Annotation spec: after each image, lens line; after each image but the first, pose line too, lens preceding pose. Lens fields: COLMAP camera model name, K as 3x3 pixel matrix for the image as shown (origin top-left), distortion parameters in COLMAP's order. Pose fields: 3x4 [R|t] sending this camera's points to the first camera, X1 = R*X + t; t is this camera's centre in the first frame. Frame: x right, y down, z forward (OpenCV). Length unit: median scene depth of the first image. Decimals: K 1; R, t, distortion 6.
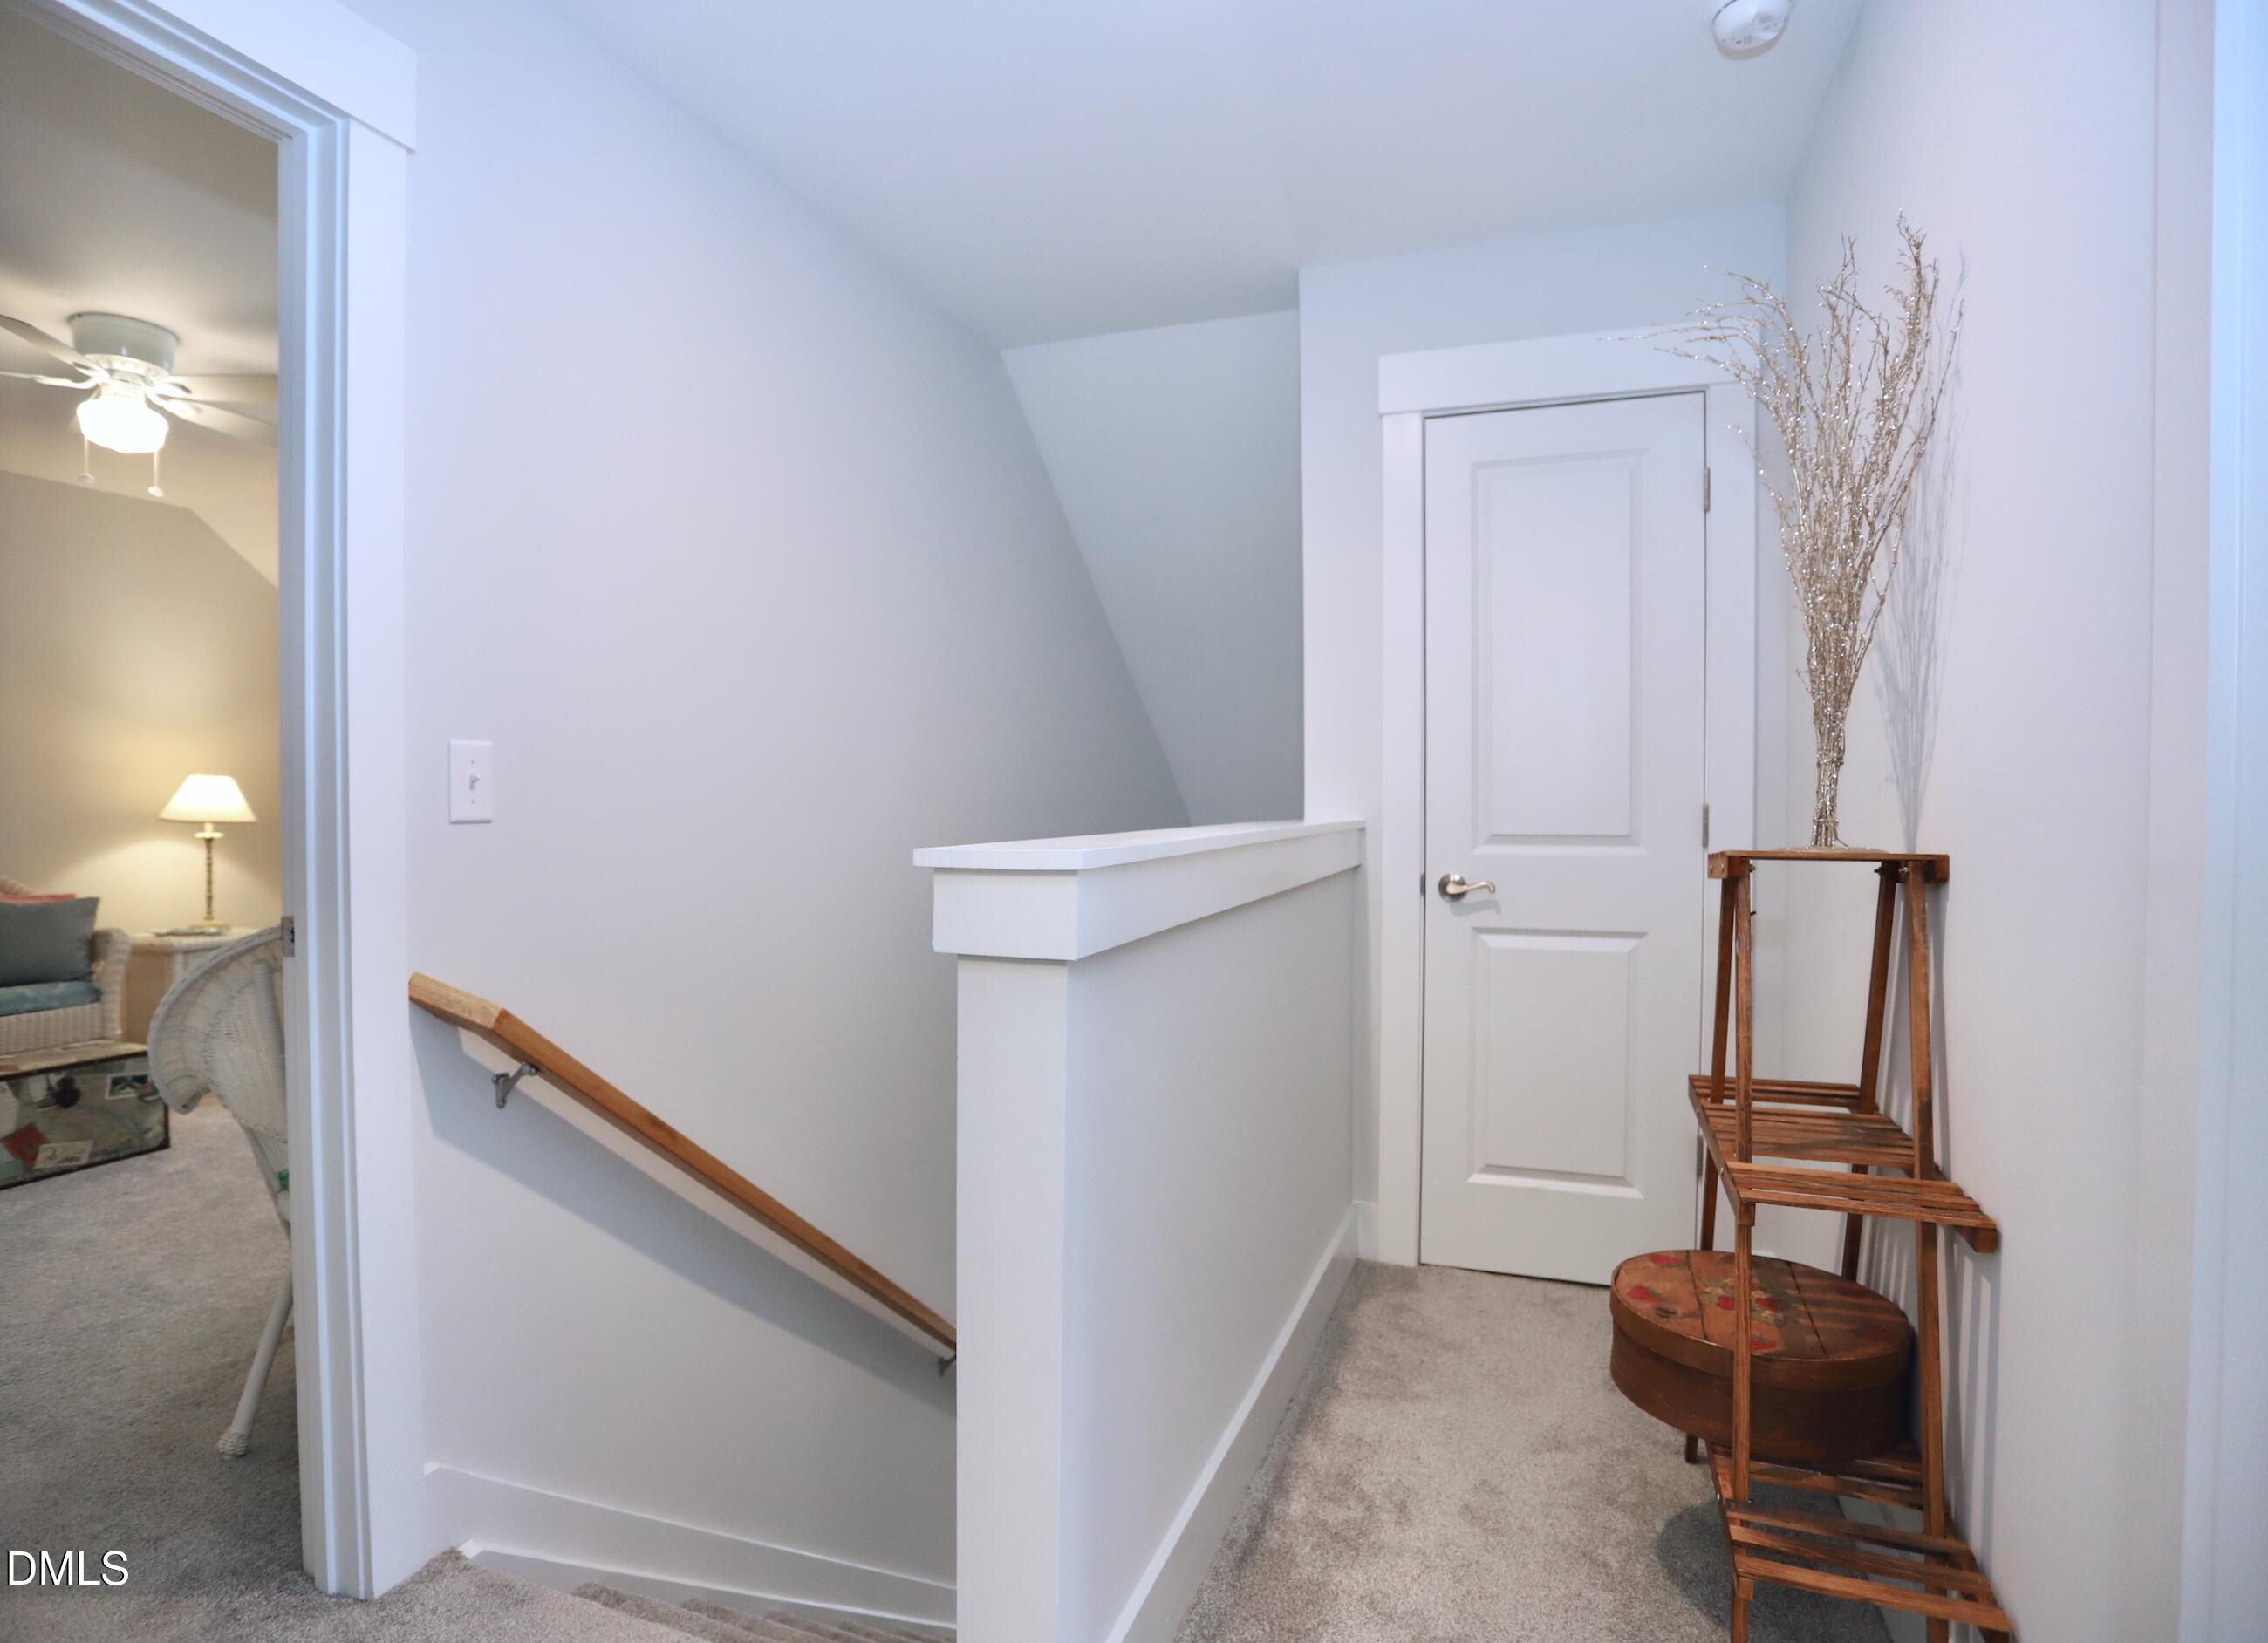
lens RADIAL K [[1229.2, 0, 1124.6], [0, 1229.2, 832.5], [0, 0, 1]] dist [-0.035652, 0.001324]
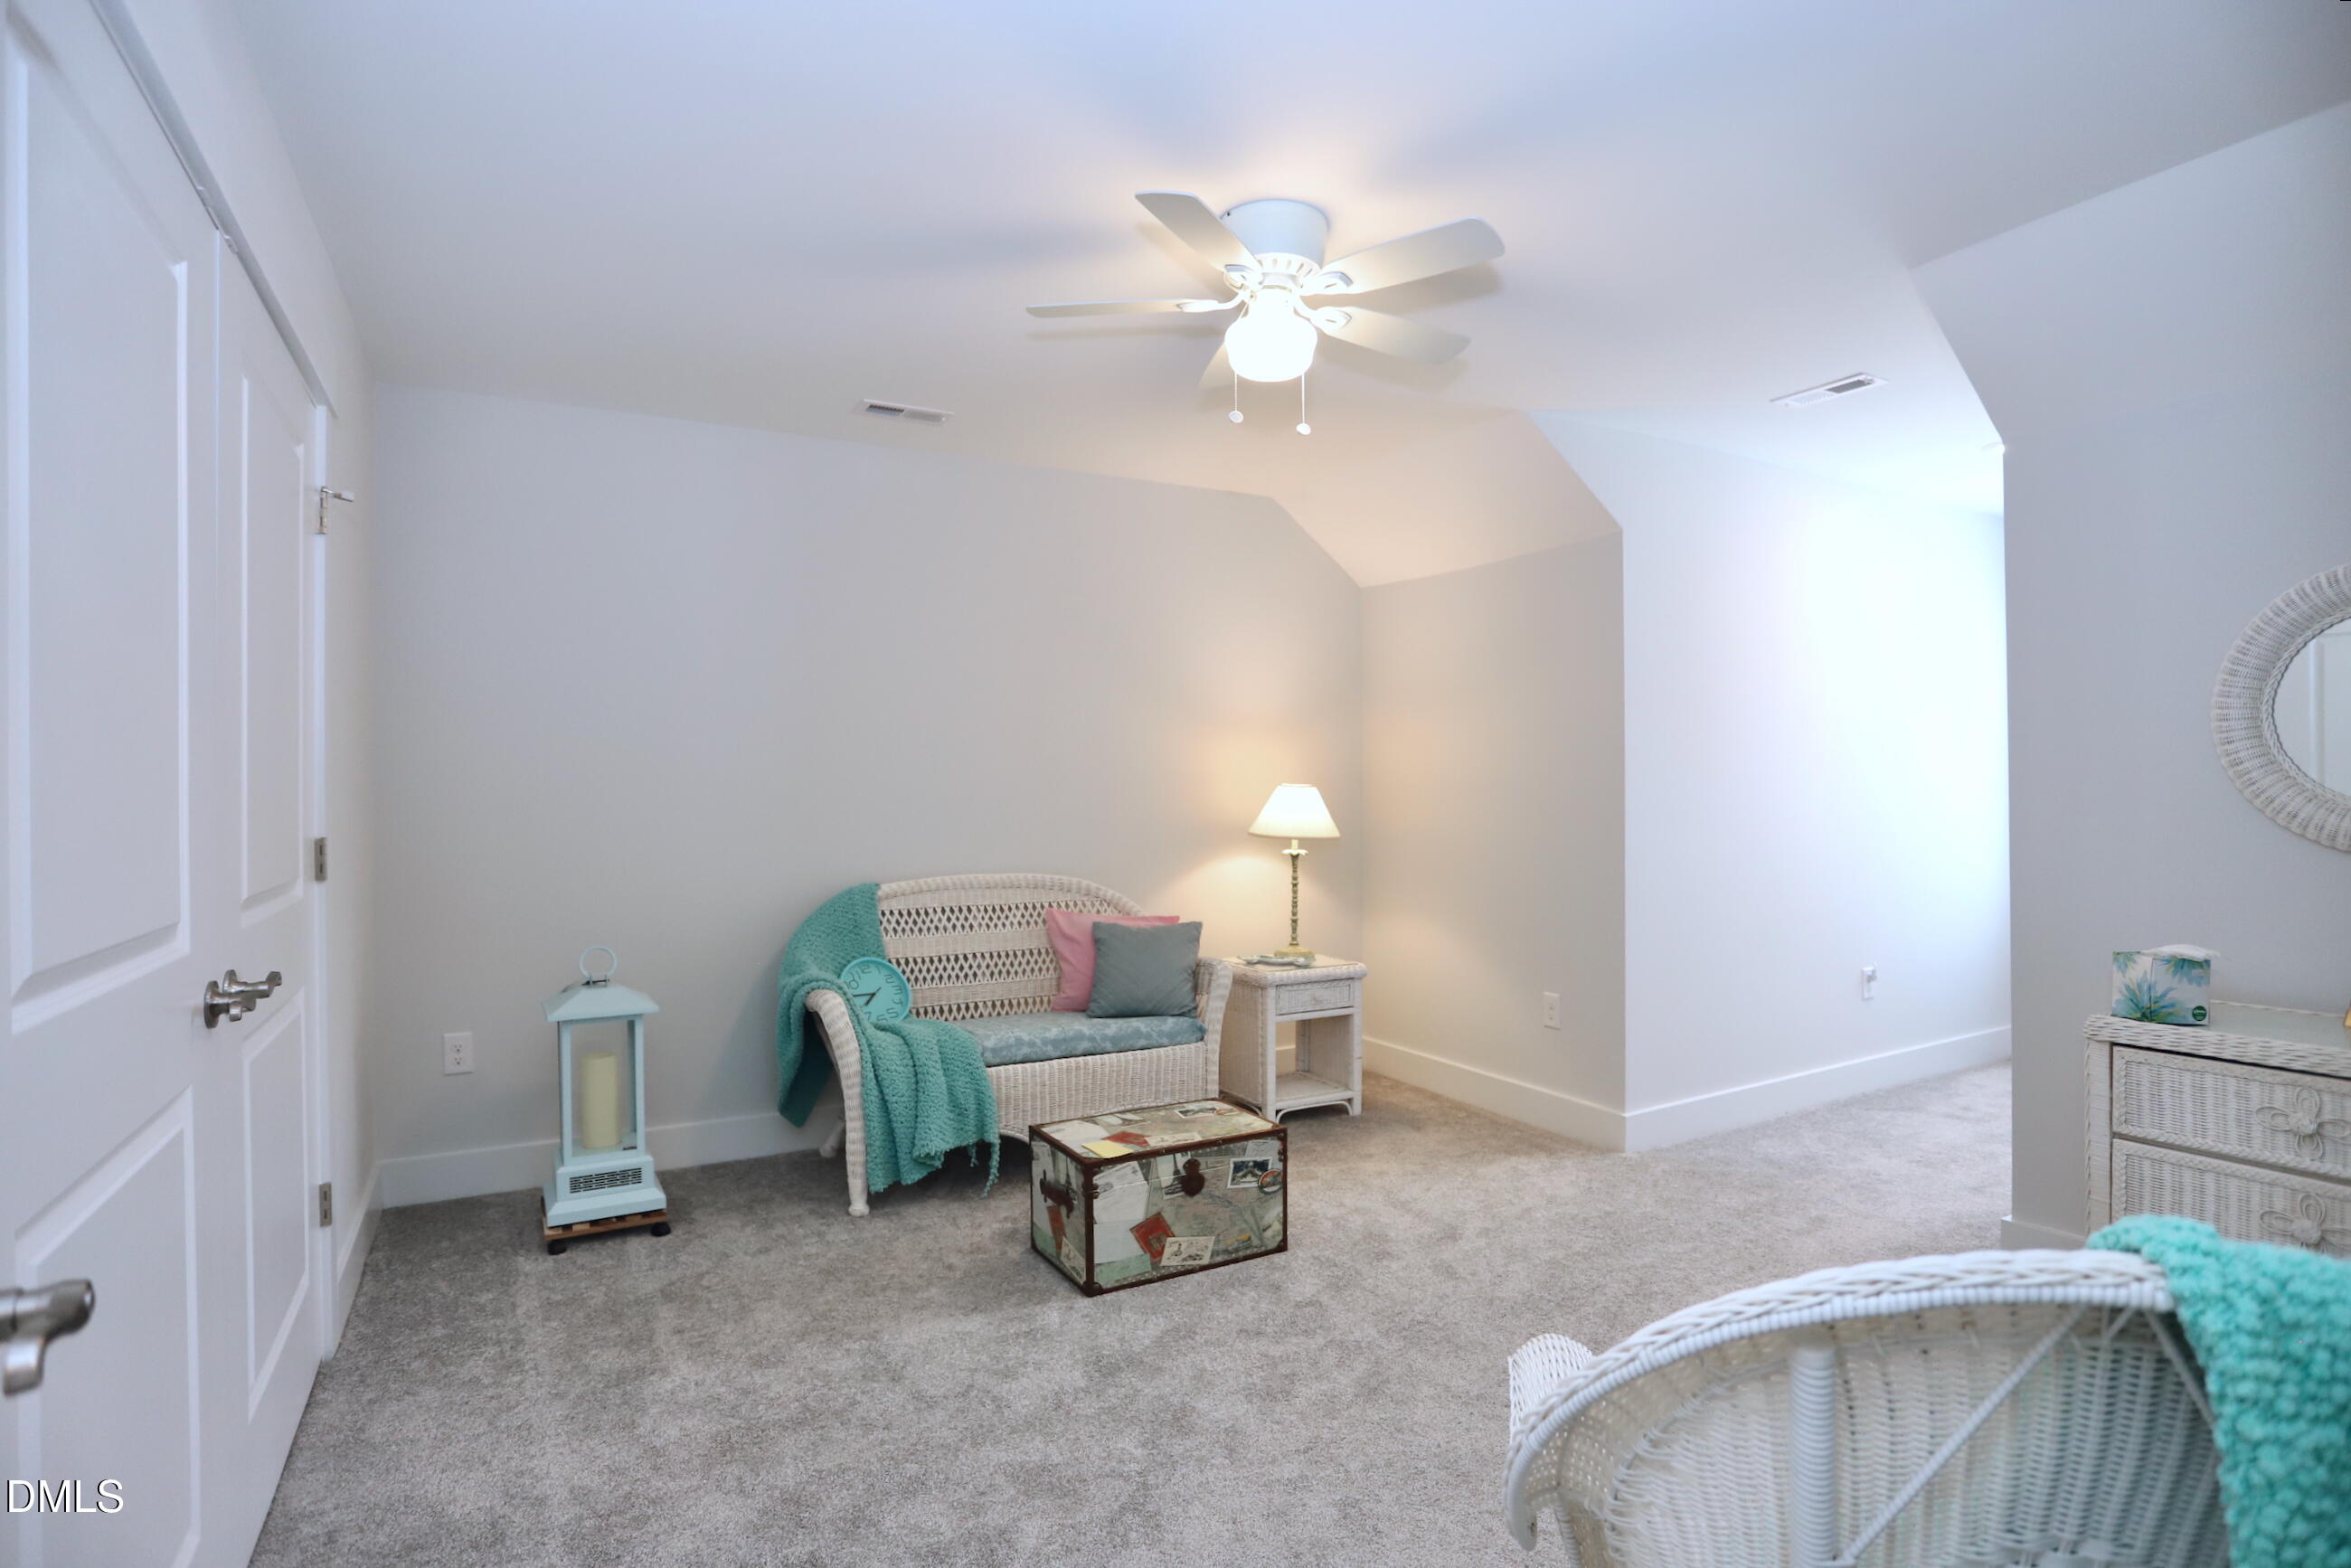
lens RADIAL K [[1174.5, 0, 1170.0], [0, 1174.5, 790.3], [0, 0, 1]] dist [-0.076220, 0.038051]
pose [[0.782864, -0.001759, -0.622191, -0.372447], [-0.009048, 0.999858, -0.014212, -0.039121], [0.622127, 0.016756, 0.782737, 0.332006]]
